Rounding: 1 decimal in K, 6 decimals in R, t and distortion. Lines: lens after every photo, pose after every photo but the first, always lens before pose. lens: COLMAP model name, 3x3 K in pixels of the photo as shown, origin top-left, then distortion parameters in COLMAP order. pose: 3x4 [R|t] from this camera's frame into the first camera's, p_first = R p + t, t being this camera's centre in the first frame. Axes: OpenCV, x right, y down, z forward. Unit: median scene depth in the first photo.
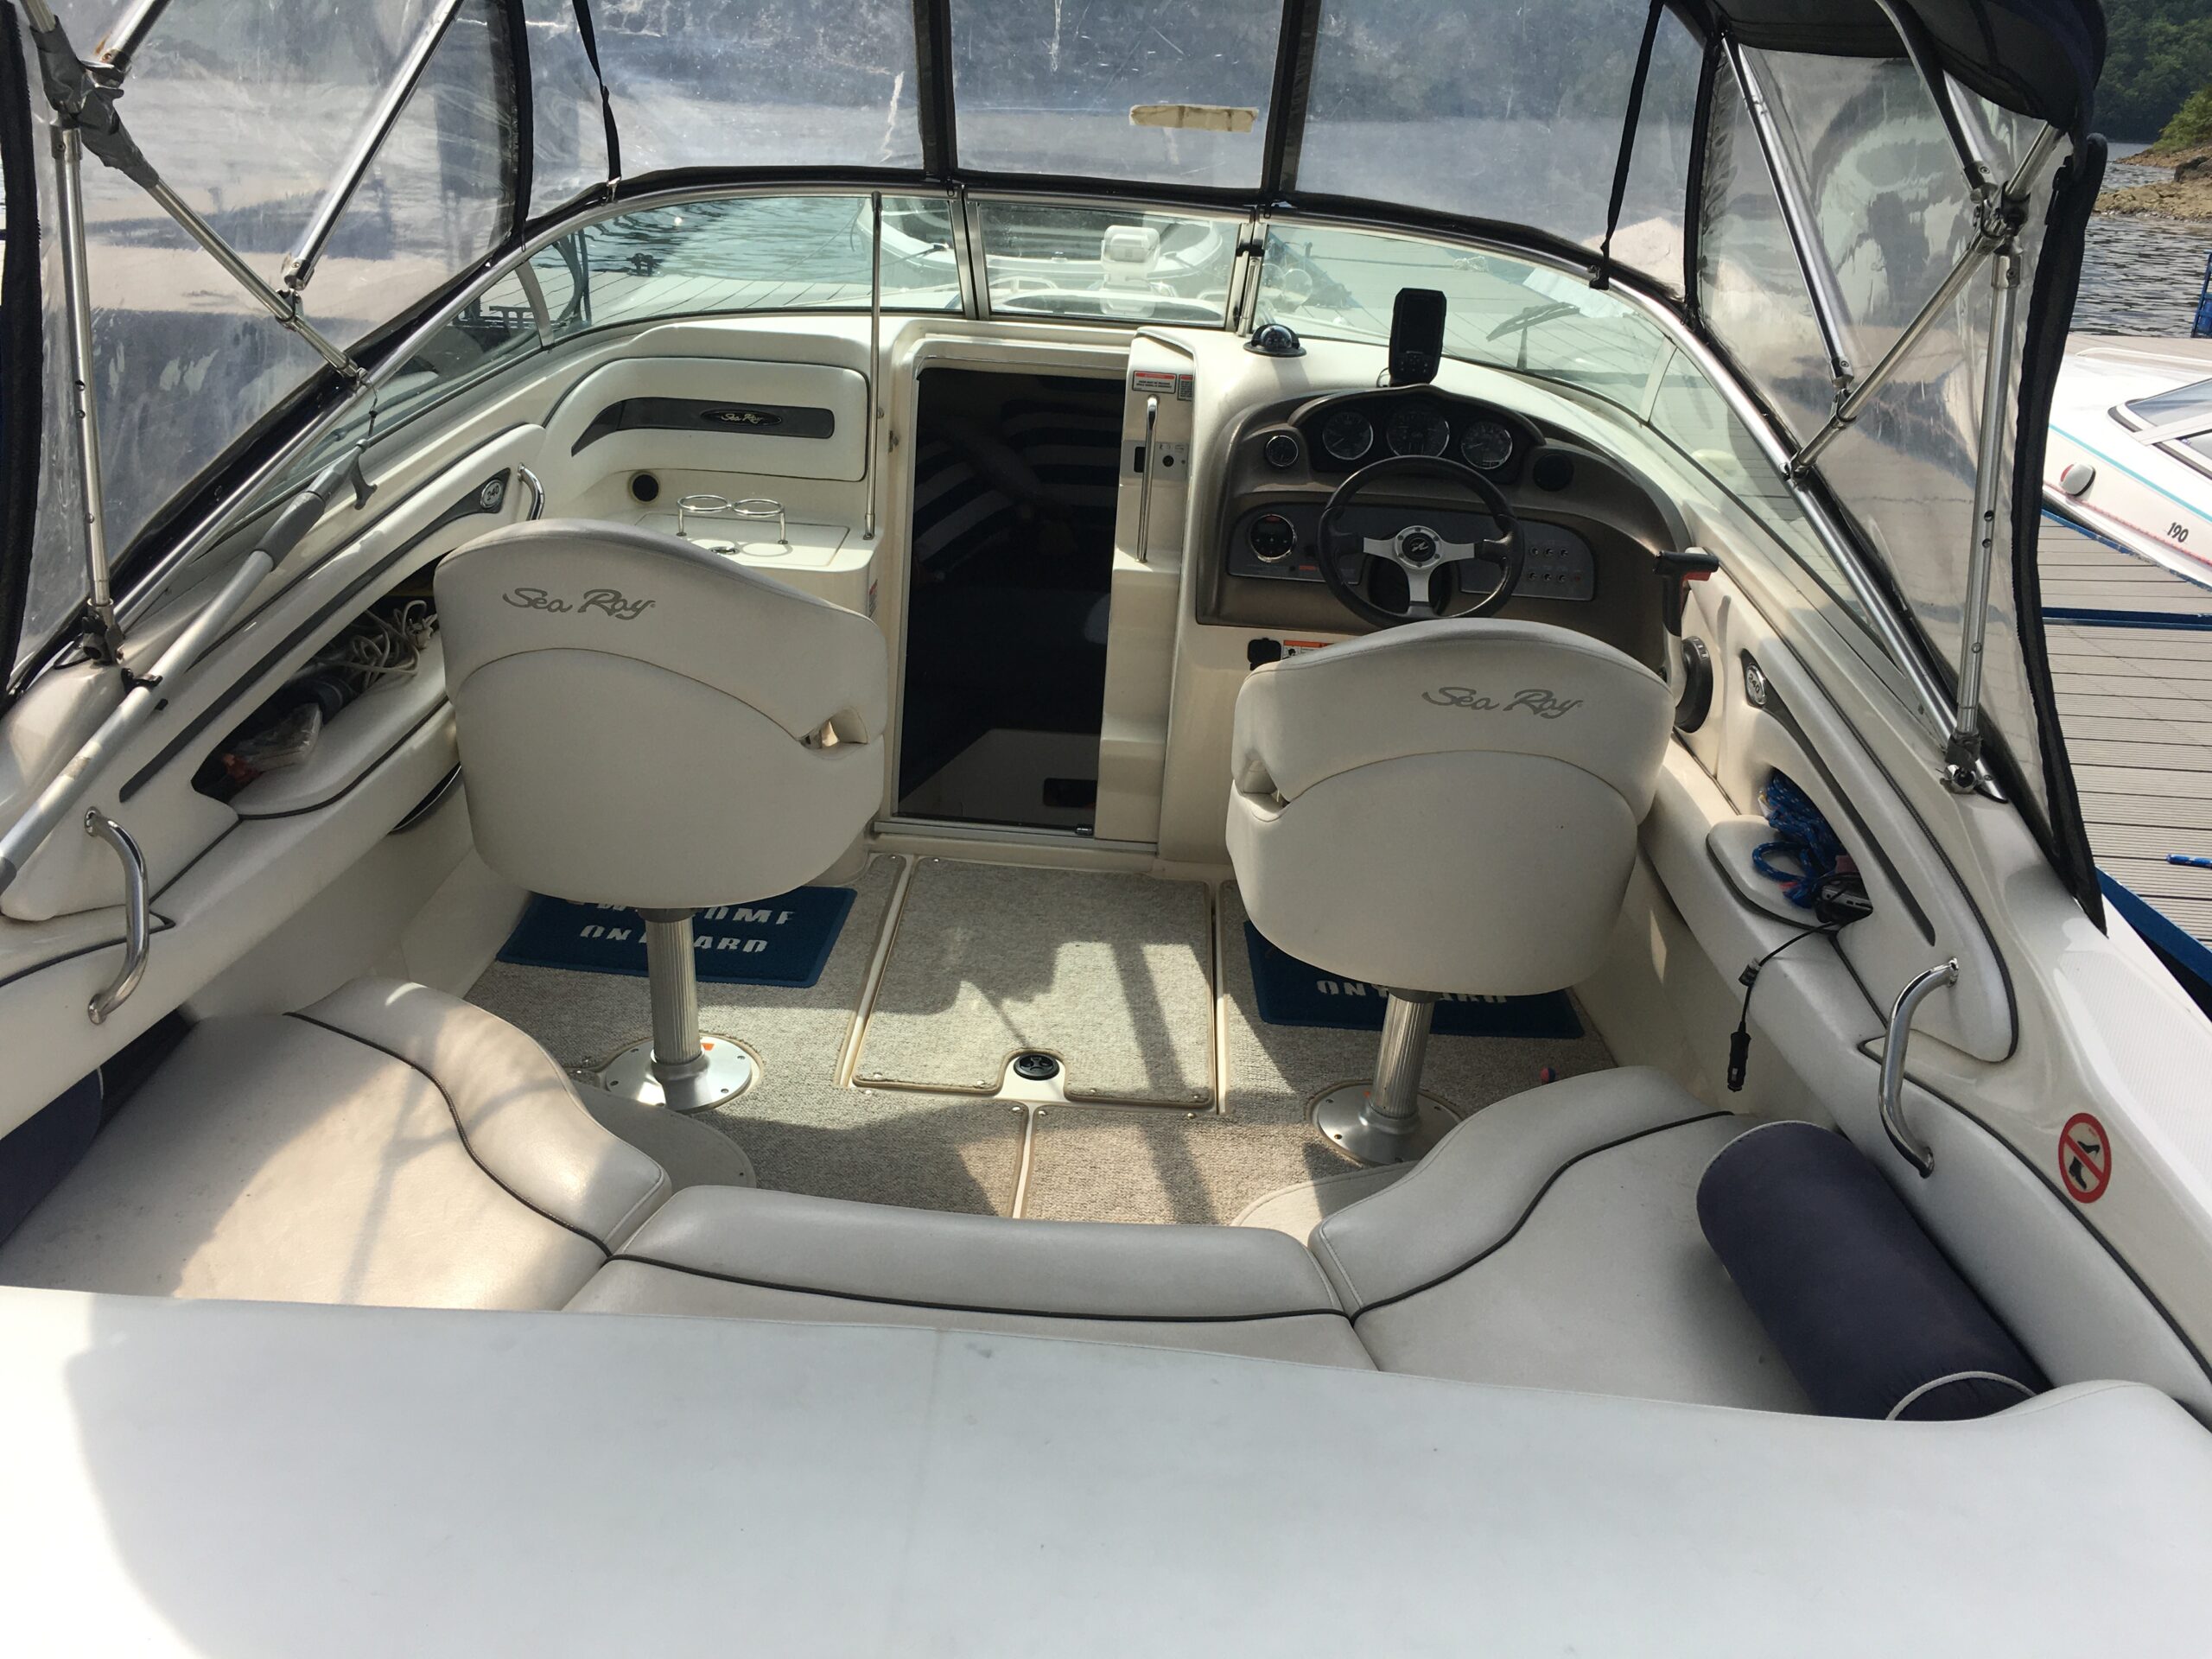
lens RADIAL K [[1862.4, 0, 1091.1], [0, 1862.4, 820.0], [0, 0, 1]] dist [0.099387, -0.139501]
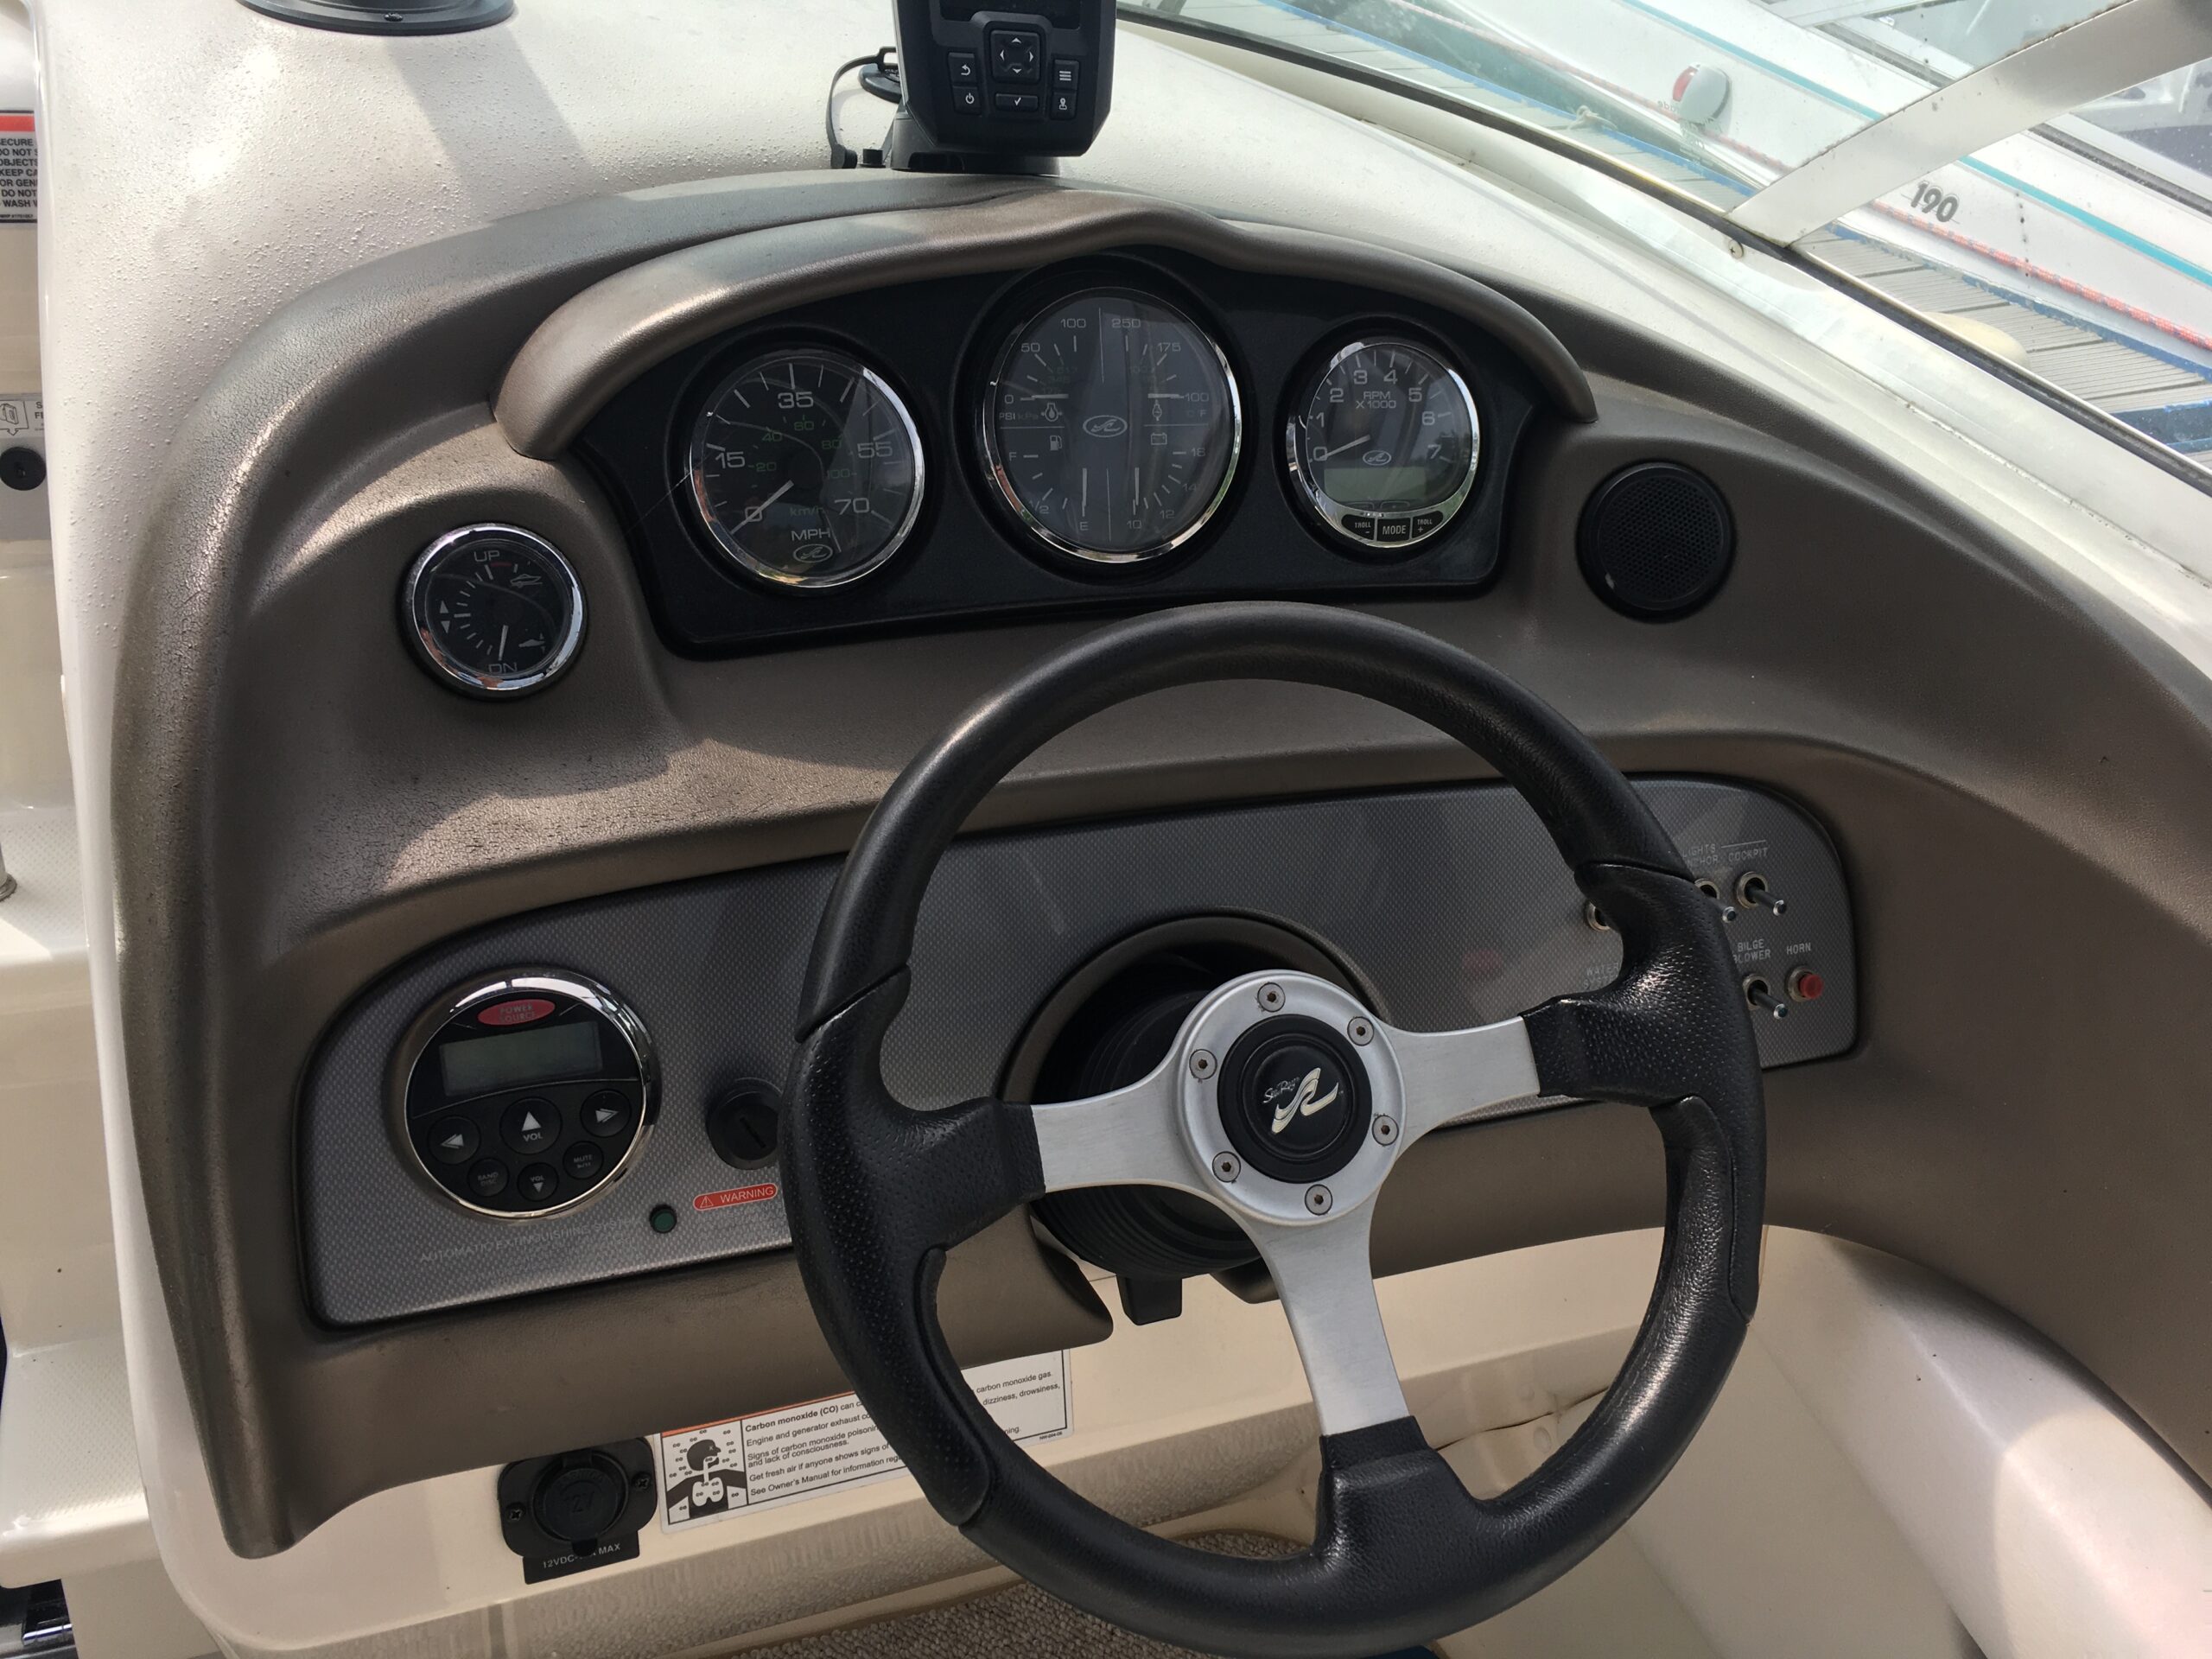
lens RADIAL K [[1862.4, 0, 1091.1], [0, 1862.4, 820.0], [0, 0, 1]] dist [0.099387, -0.139501]
pose [[0.920525, -0.183657, 0.344825, 0.083419], [0.103723, 0.965830, 0.237518, -0.205640], [-0.376664, -0.182875, 0.908120, 0.760661]]
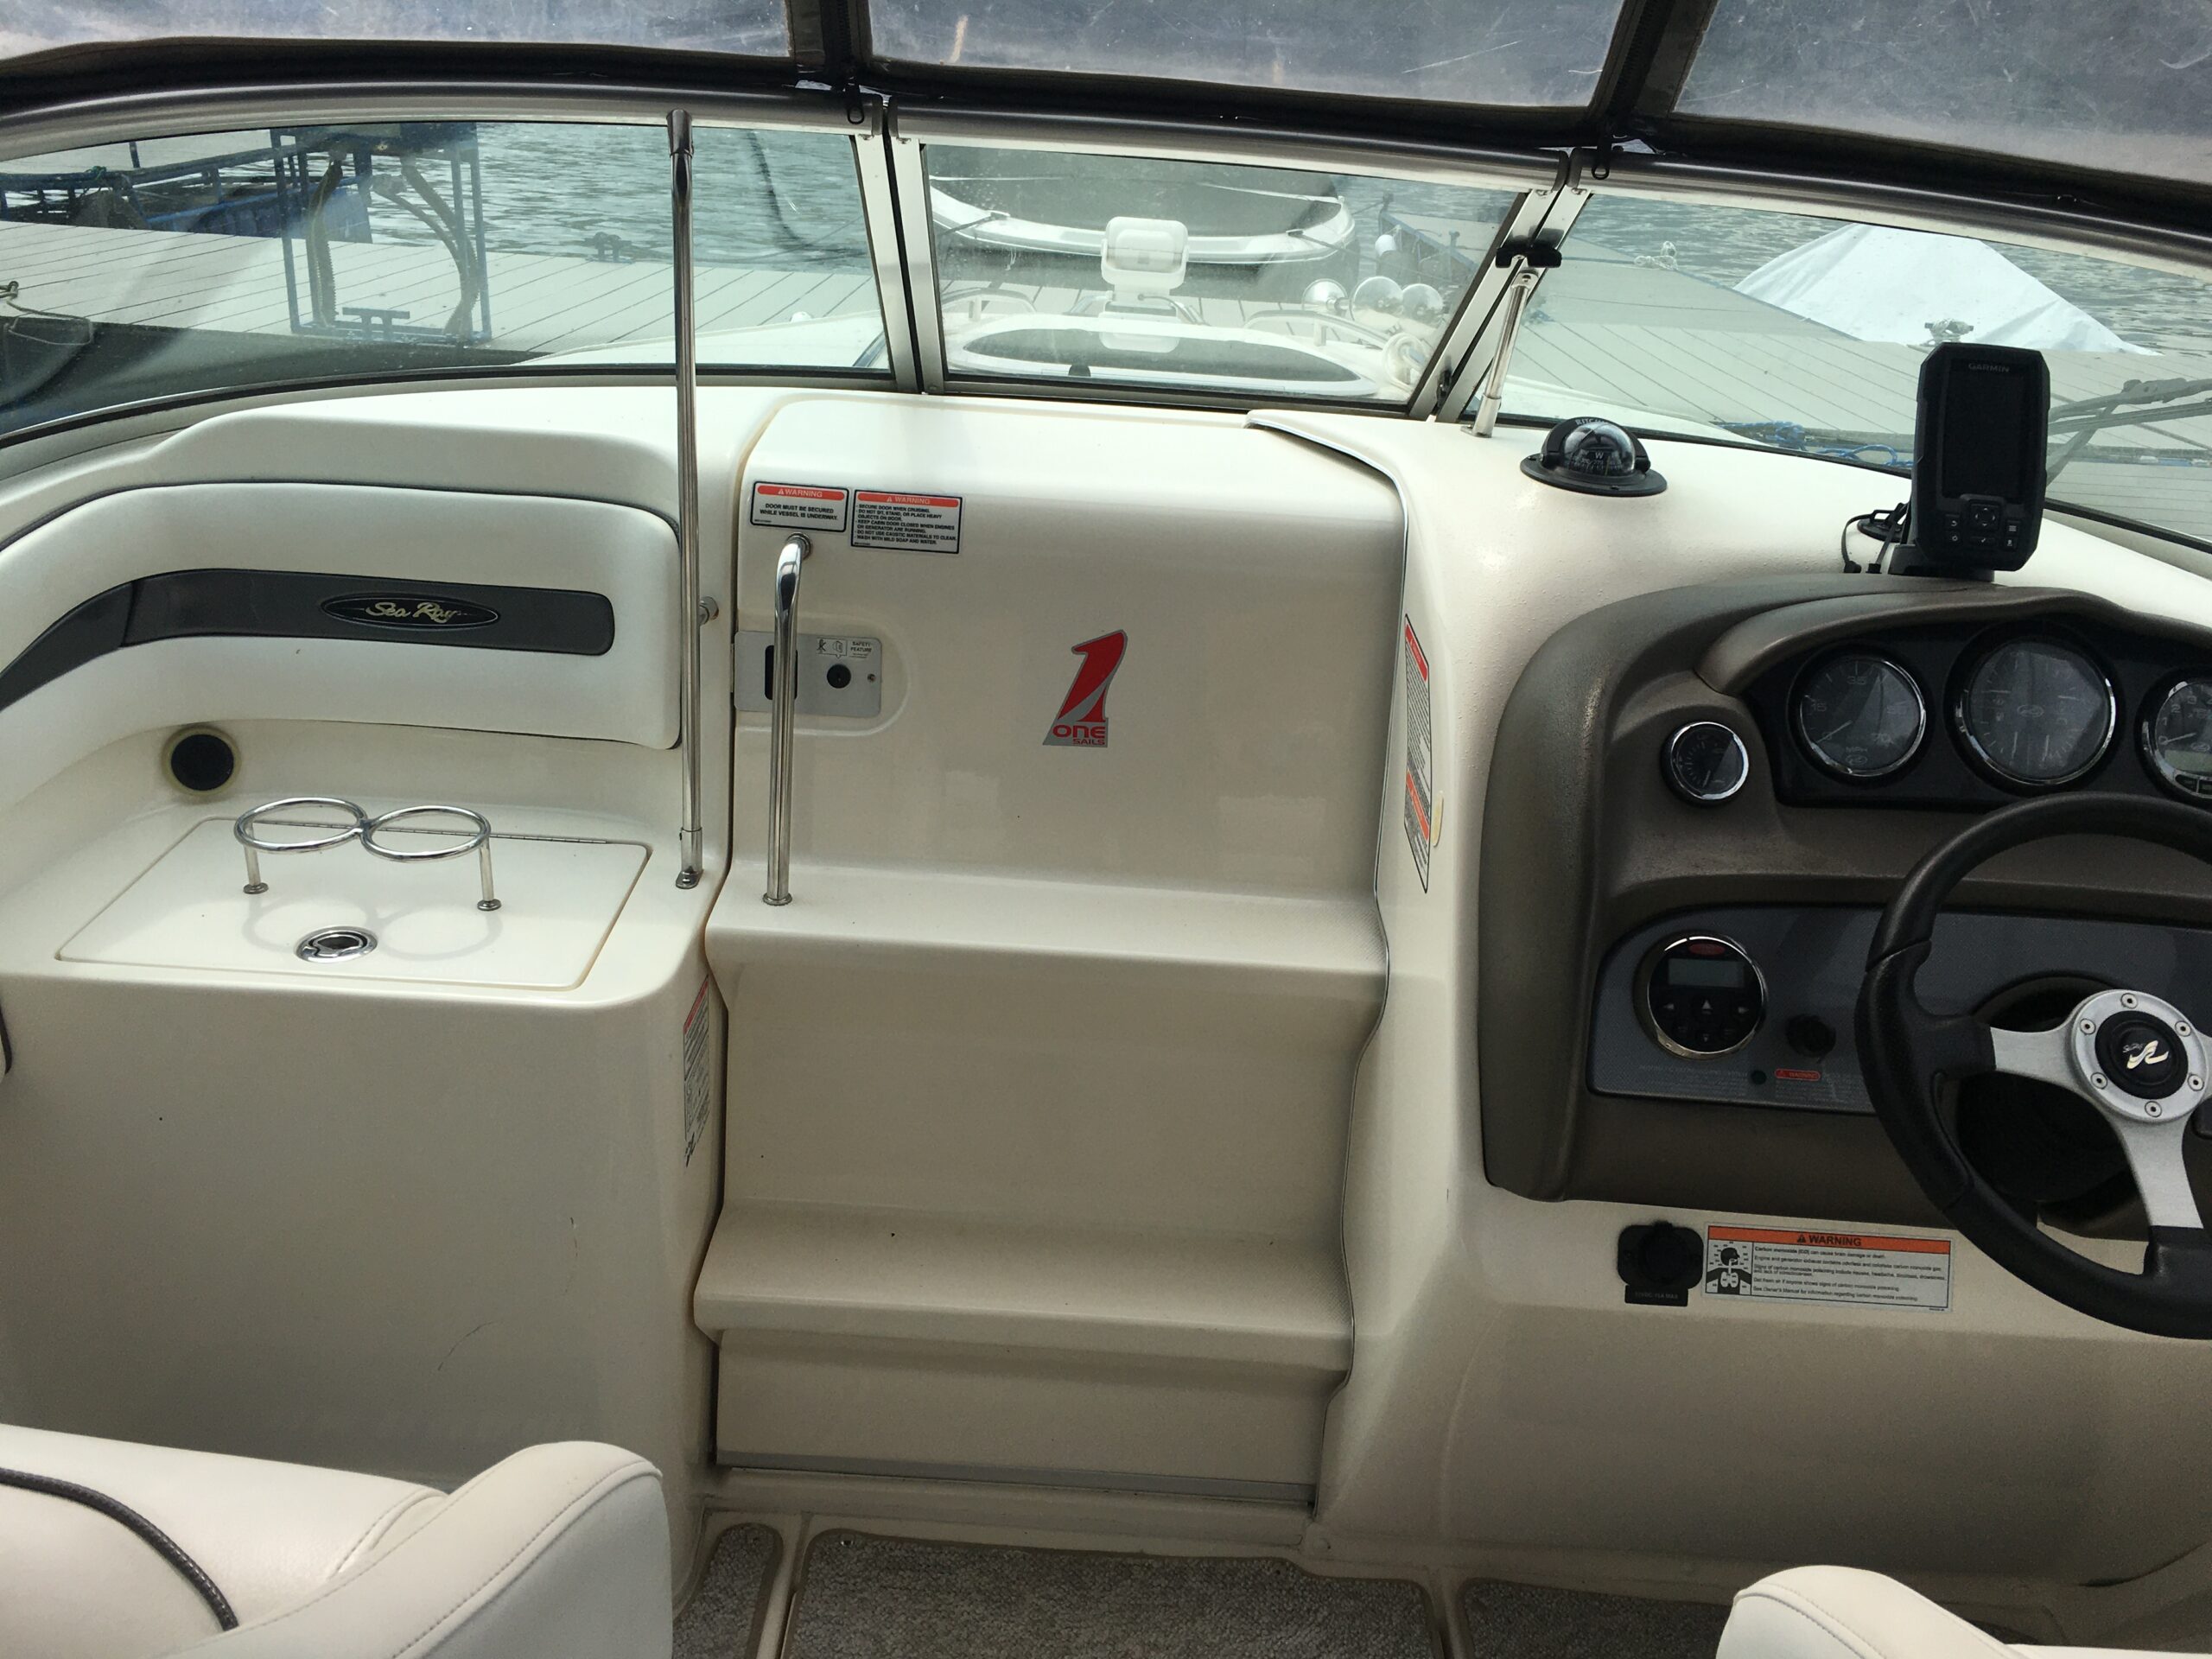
lens RADIAL K [[1862.4, 0, 1091.1], [0, 1862.4, 820.0], [0, 0, 1]] dist [0.099387, -0.139501]
pose [[0.999179, -0.010532, 0.039117, -0.041128], [0.010525, 0.999945, 0.000386, -0.177652], [-0.039119, 0.000026, 0.999235, 0.582271]]
